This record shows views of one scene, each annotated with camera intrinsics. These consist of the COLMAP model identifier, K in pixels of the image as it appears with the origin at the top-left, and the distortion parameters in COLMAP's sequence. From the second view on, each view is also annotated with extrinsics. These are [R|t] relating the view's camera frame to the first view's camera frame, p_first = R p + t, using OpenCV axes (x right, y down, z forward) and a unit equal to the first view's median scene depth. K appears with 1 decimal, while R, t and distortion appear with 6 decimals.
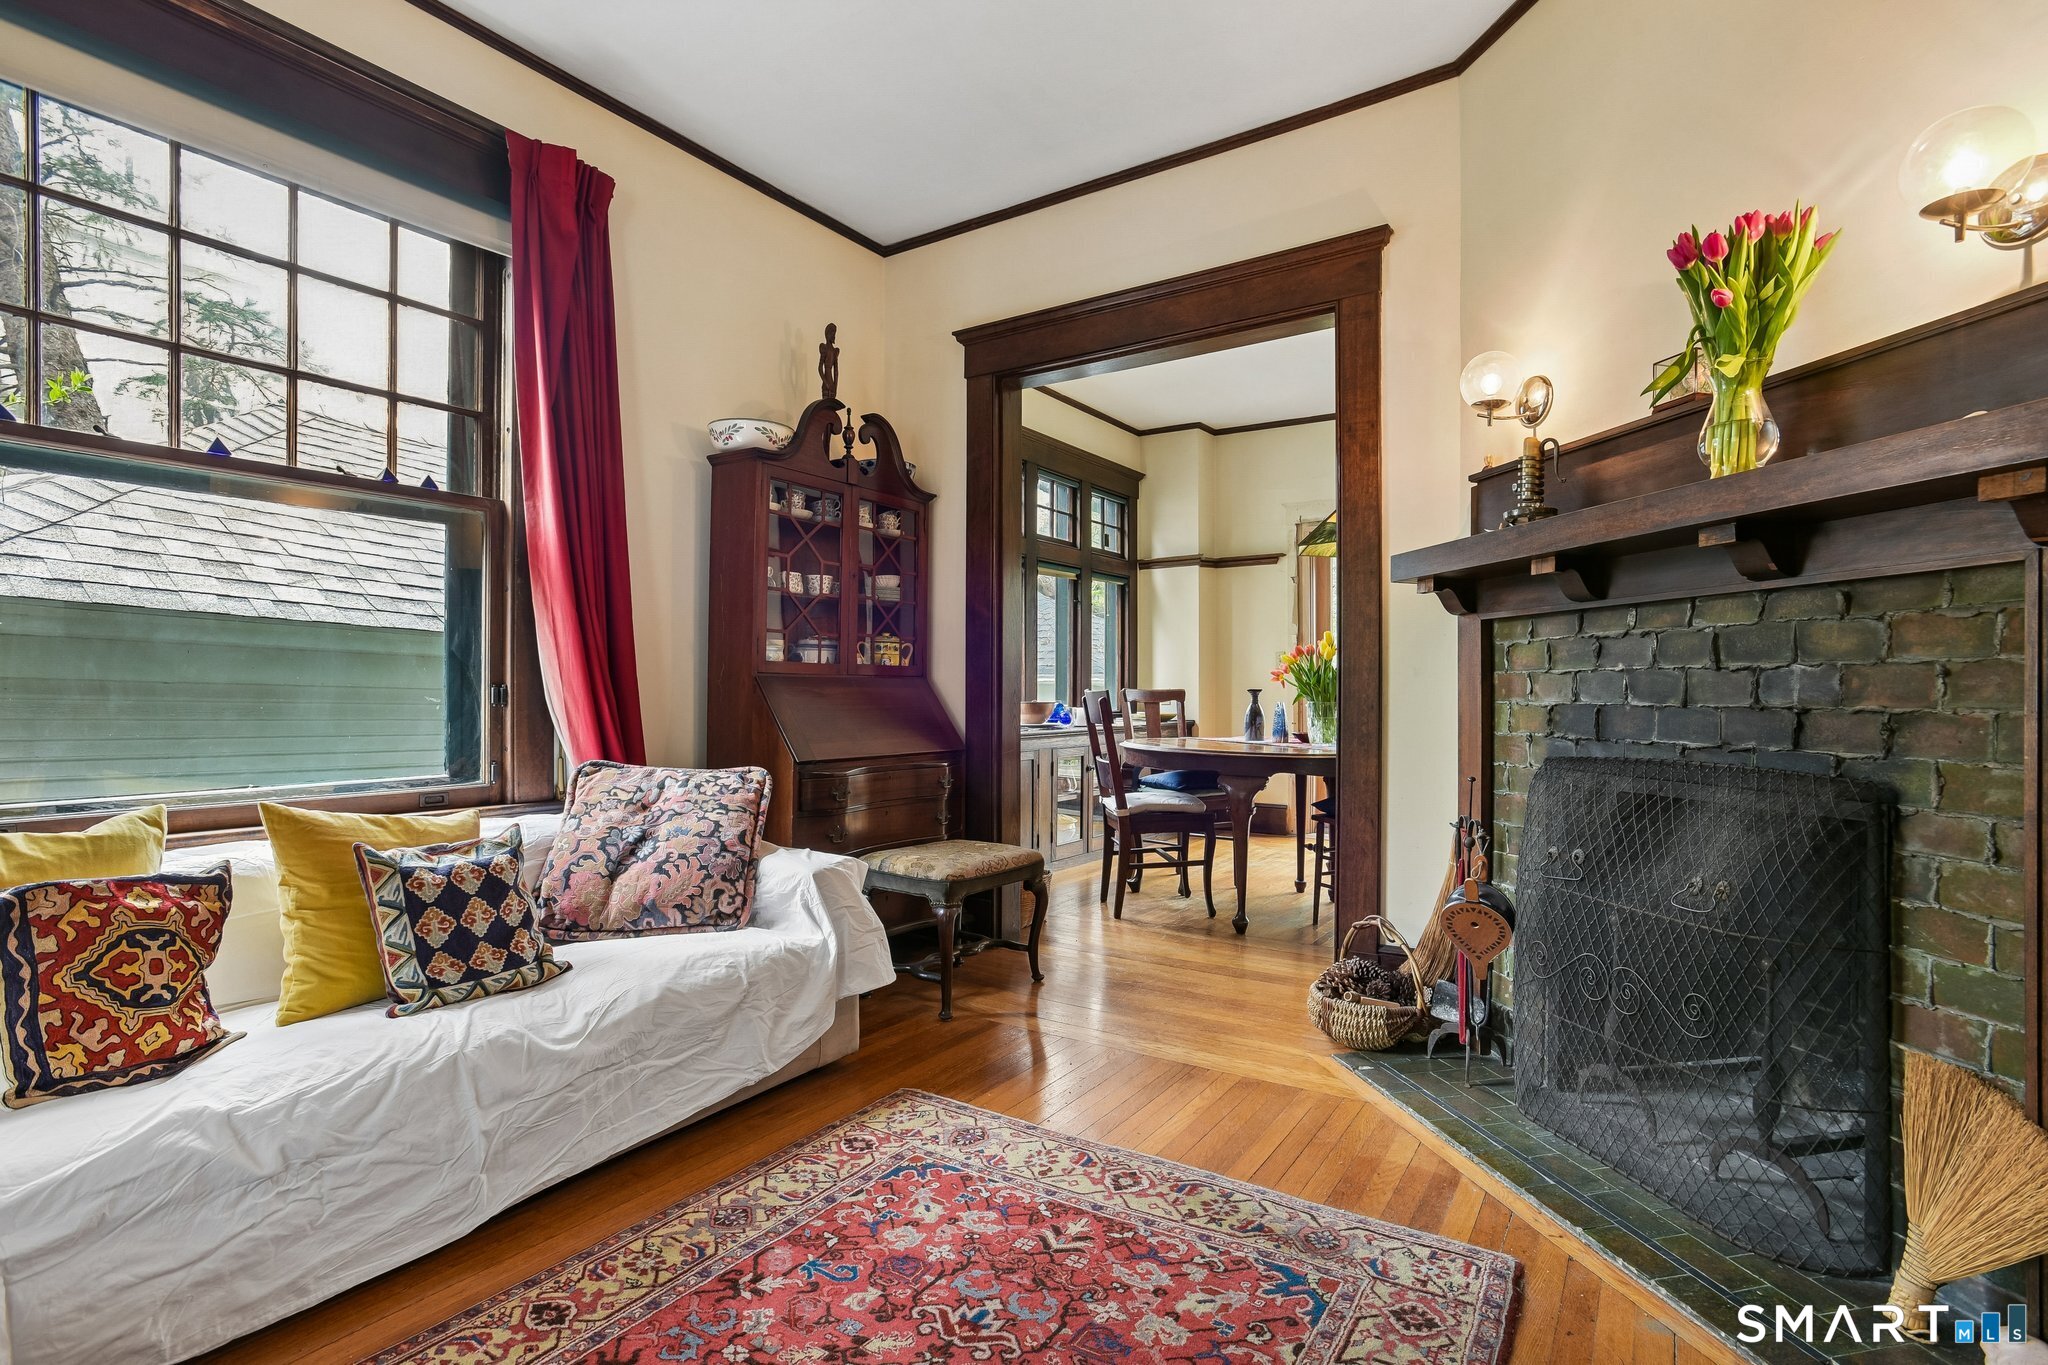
lens RADIAL K [[985.6, 0, 1037.8], [0, 985.6, 689.8], [0, 0, 1]] dist [-0.053643, 0.028577]
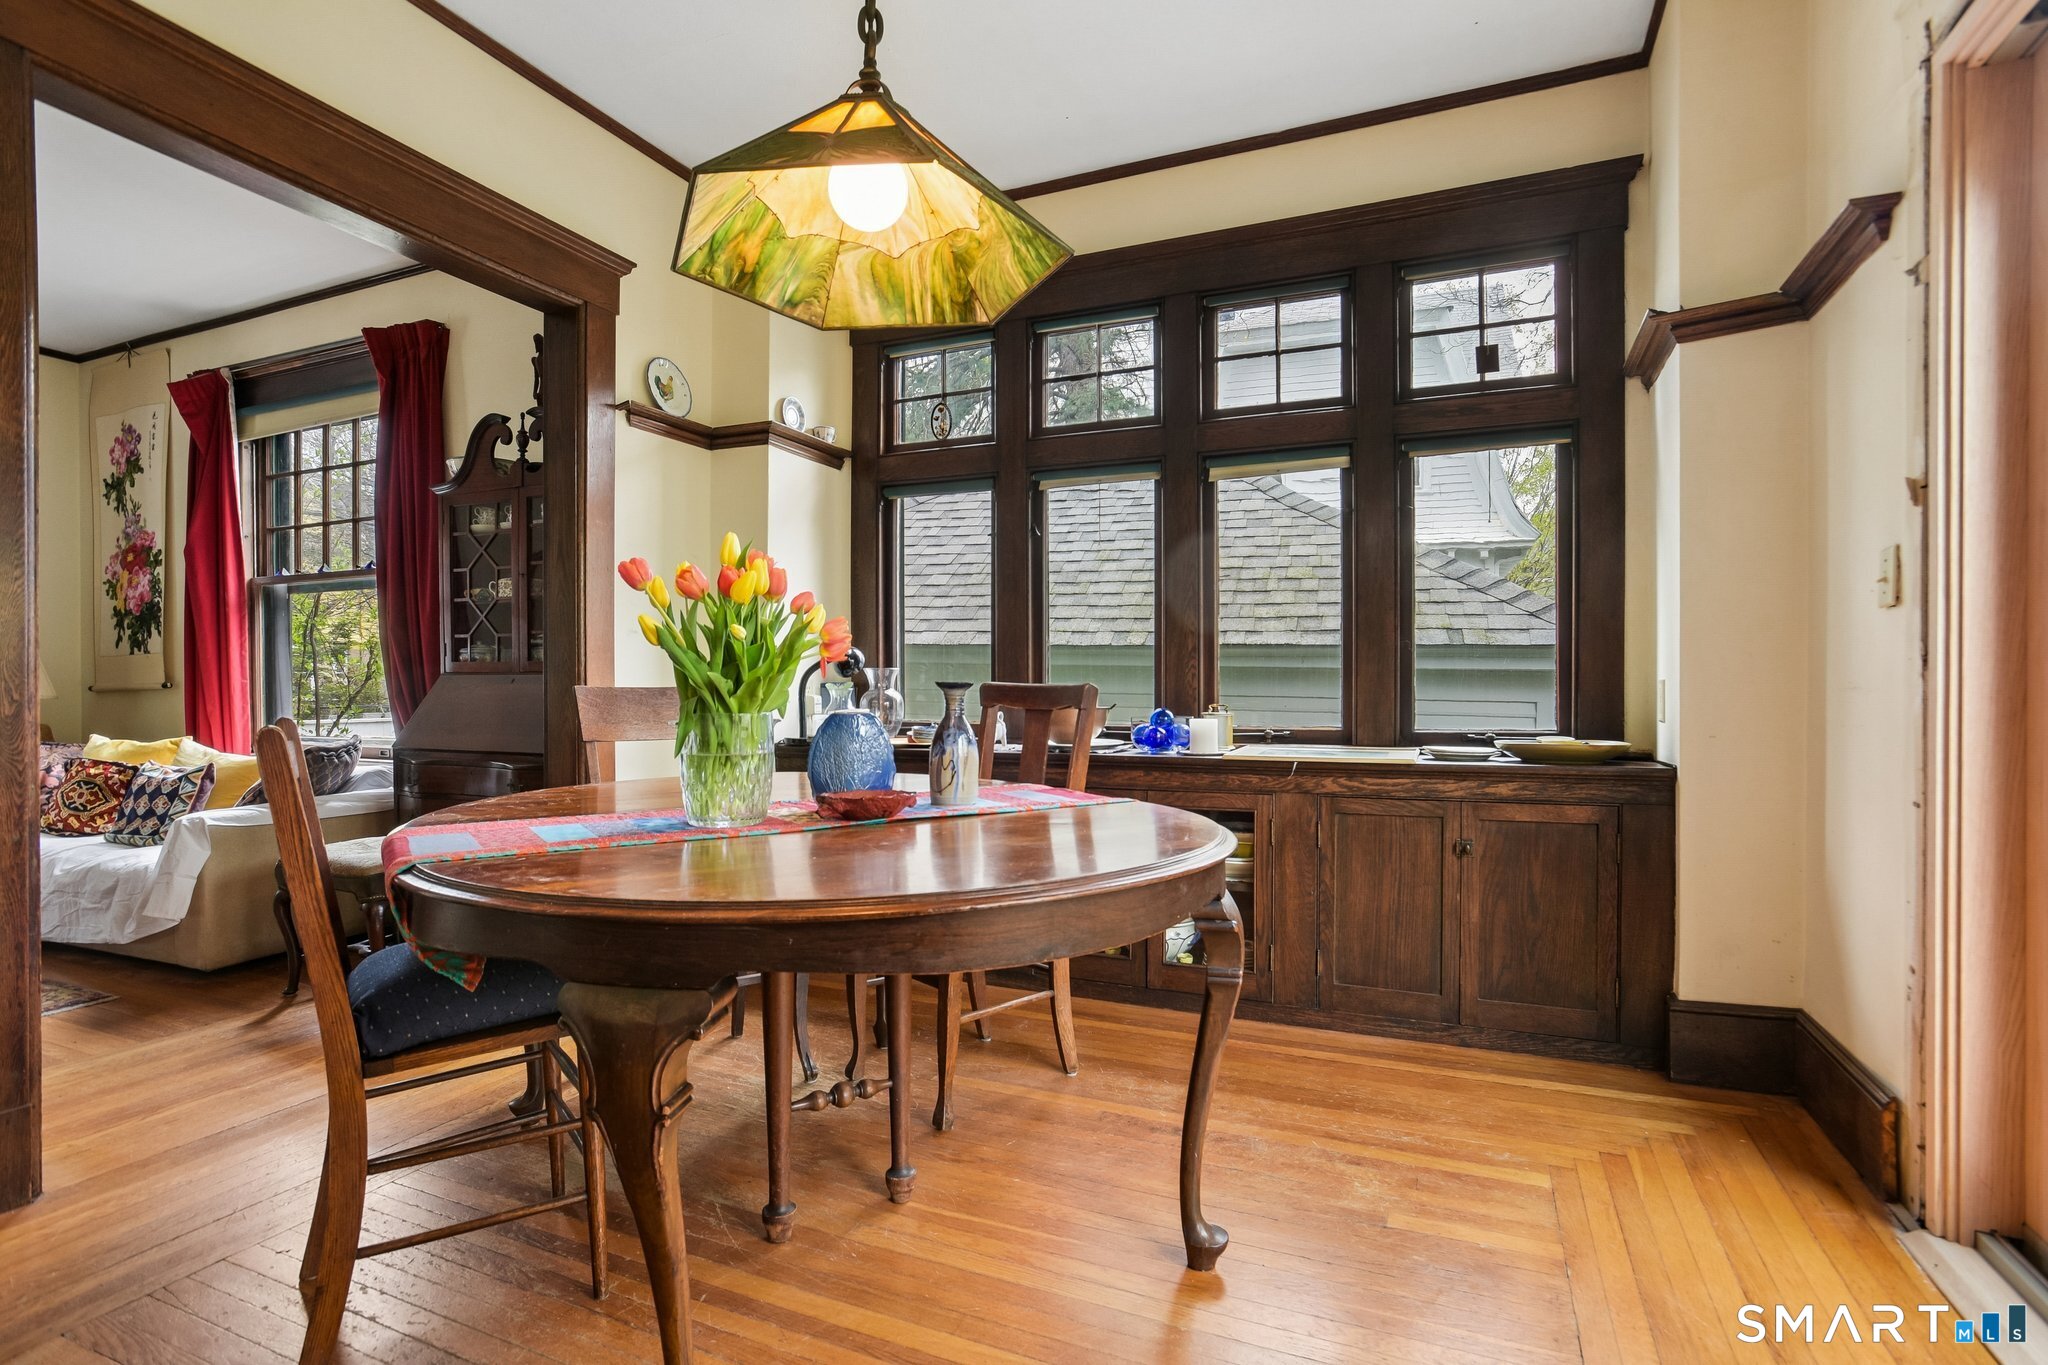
lens RADIAL K [[985.6, 0, 1037.8], [0, 985.6, 689.8], [0, 0, 1]] dist [-0.053643, 0.028577]
pose [[0.176728, 0.005051, -0.984247, 1.625846], [0.004094, 0.999974, 0.005867, 0.000955], [0.984251, -0.005066, 0.176703, 2.389717]]
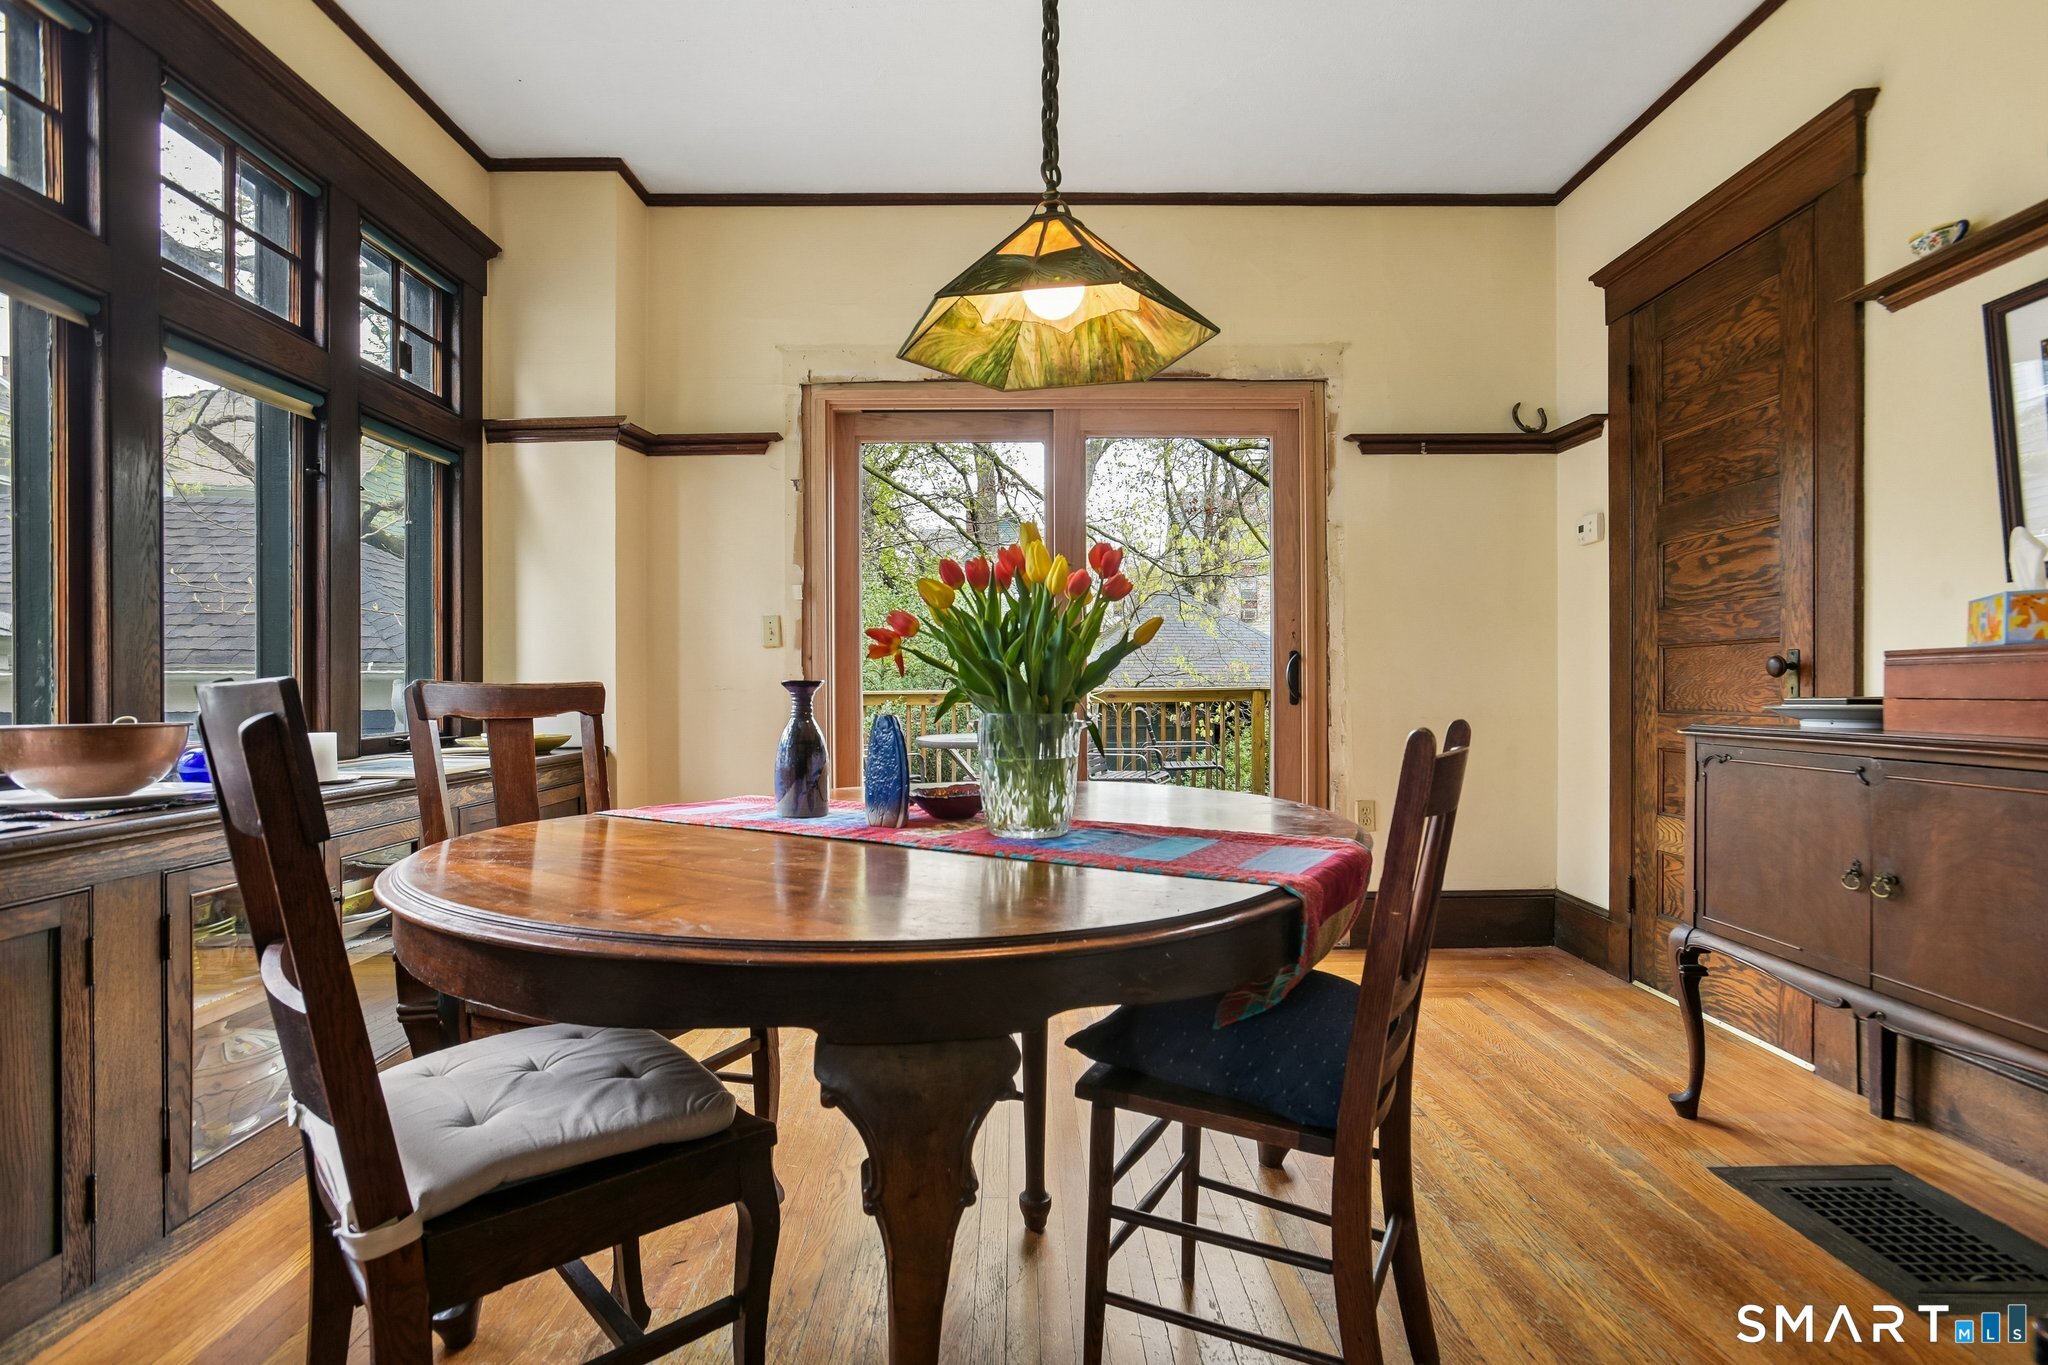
lens RADIAL K [[1015.6, 0, 993.1], [0, 1015.6, 689.5], [0, 0, 1]] dist [-0.057223, 0.069292]
pose [[0.849172, -0.000769, 0.528117, 0.186494], [0.000590, 1.000000, 0.000509, 0.007391], [-0.528117, -0.000120, 0.849172, 1.554742]]
